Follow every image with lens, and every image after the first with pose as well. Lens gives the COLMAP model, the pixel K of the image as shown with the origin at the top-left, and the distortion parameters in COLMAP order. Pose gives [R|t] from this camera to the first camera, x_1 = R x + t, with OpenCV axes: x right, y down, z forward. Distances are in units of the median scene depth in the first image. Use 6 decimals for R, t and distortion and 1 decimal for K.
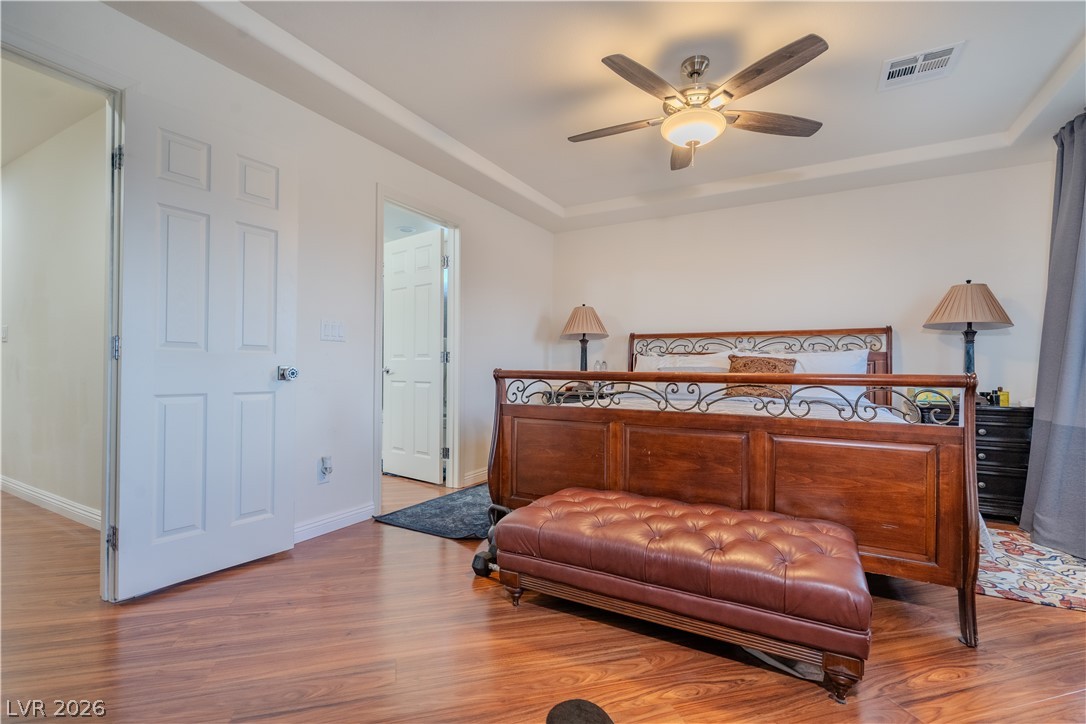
lens RADIAL K [[494.1, 0, 533.9], [0, 494.1, 364.1], [0, 0, 1]] dist [0.002384, 0.001021]
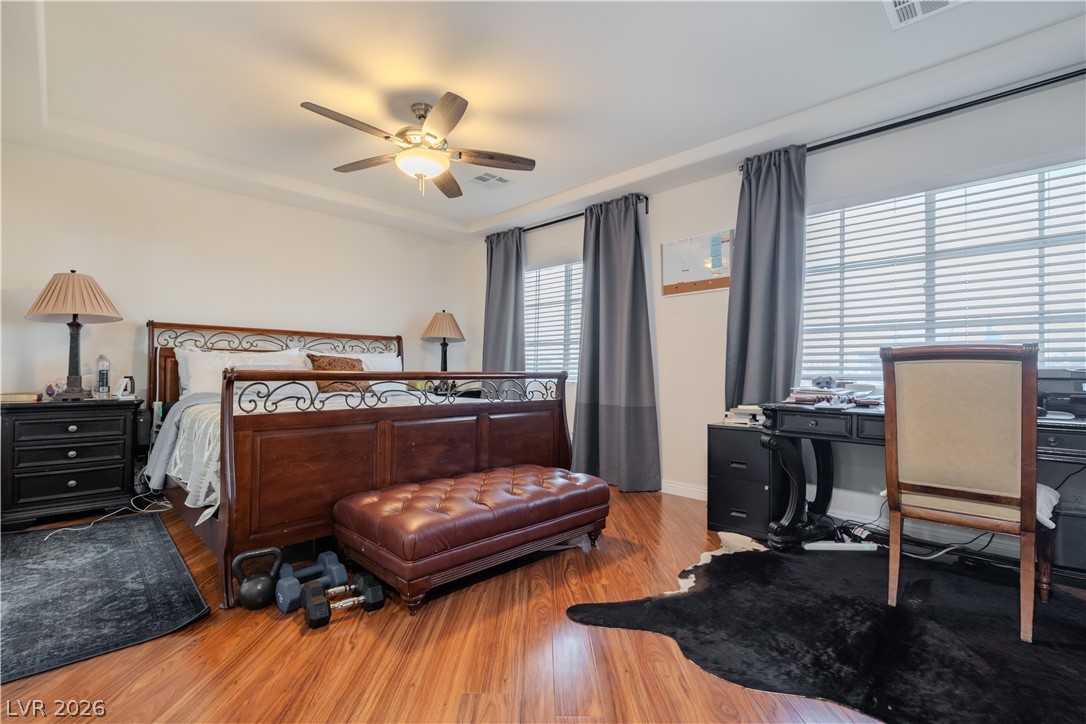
lens RADIAL K [[494.1, 0, 537.5], [0, 494.1, 363.5], [0, 0, 1]] dist [0.002384, 0.001021]
pose [[0.269034, 0.007519, 0.963101, -0.604532], [-0.014444, 0.999889, -0.003772, -0.001714], [-0.963022, -0.012896, 0.269113, 0.341206]]
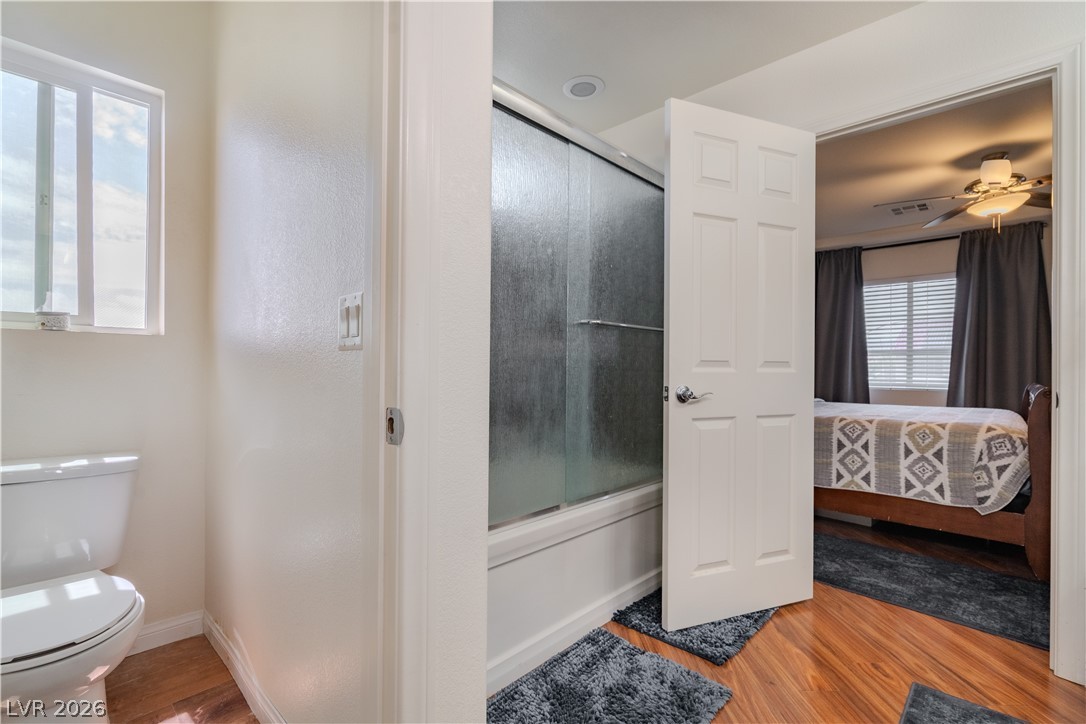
lens RADIAL K [[494.1, 0, 537.0], [0, 494.1, 362.2], [0, 0, 1]] dist [0.002384, 0.001021]
pose [[0.252722, 0.003402, 0.967533, -1.081429], [-0.016681, 0.999861, 0.000842, -0.020454], [-0.967395, -0.016352, 0.252743, 1.527408]]
